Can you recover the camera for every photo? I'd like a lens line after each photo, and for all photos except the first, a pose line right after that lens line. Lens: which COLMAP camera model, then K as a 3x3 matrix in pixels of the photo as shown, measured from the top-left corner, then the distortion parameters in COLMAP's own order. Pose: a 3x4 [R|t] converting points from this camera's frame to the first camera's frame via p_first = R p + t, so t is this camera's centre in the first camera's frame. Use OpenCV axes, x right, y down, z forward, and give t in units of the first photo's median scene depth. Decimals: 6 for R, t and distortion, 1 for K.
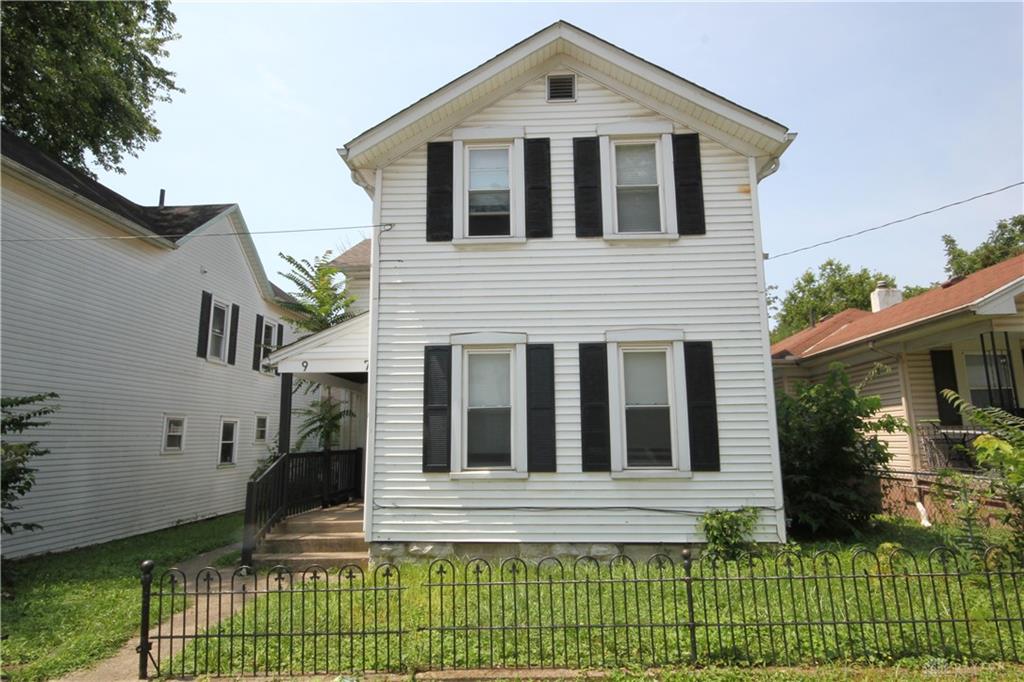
lens RADIAL K [[528.7, 0, 484.1], [0, 528.7, 342.3], [0, 0, 1]] dist [0.001556, 0.000259]
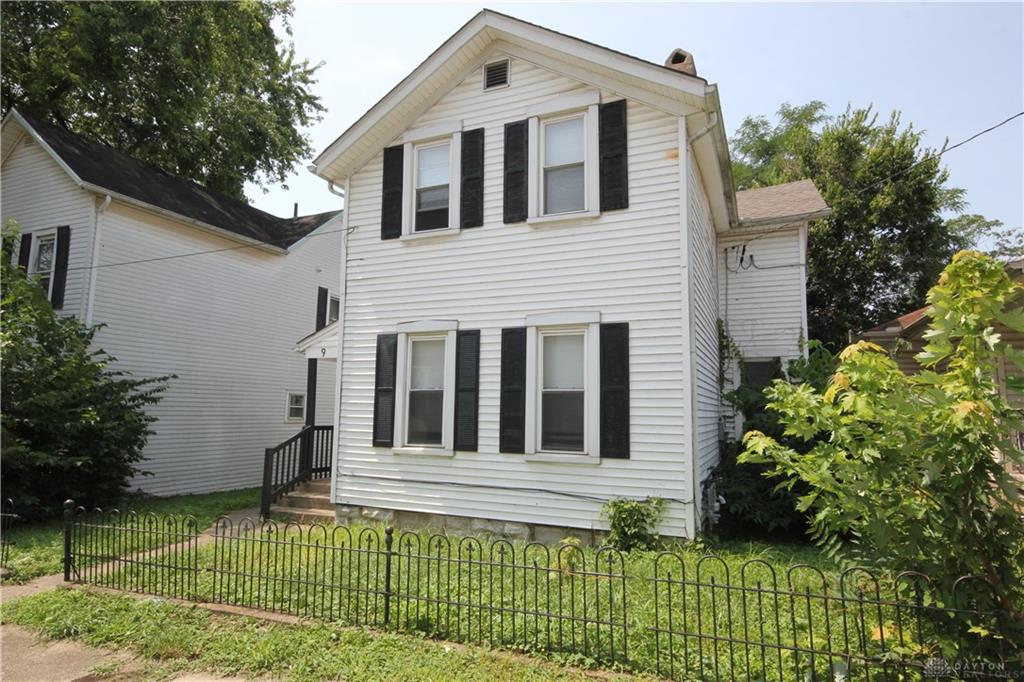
lens RADIAL K [[528.7, 0, 484.1], [0, 528.7, 342.3], [0, 0, 1]] dist [0.001556, 0.000259]
pose [[0.942339, -0.020712, -0.334018, 0.480959], [0.034281, 0.998807, 0.034779, -0.008194], [0.332900, -0.044224, 0.941925, 0.020652]]
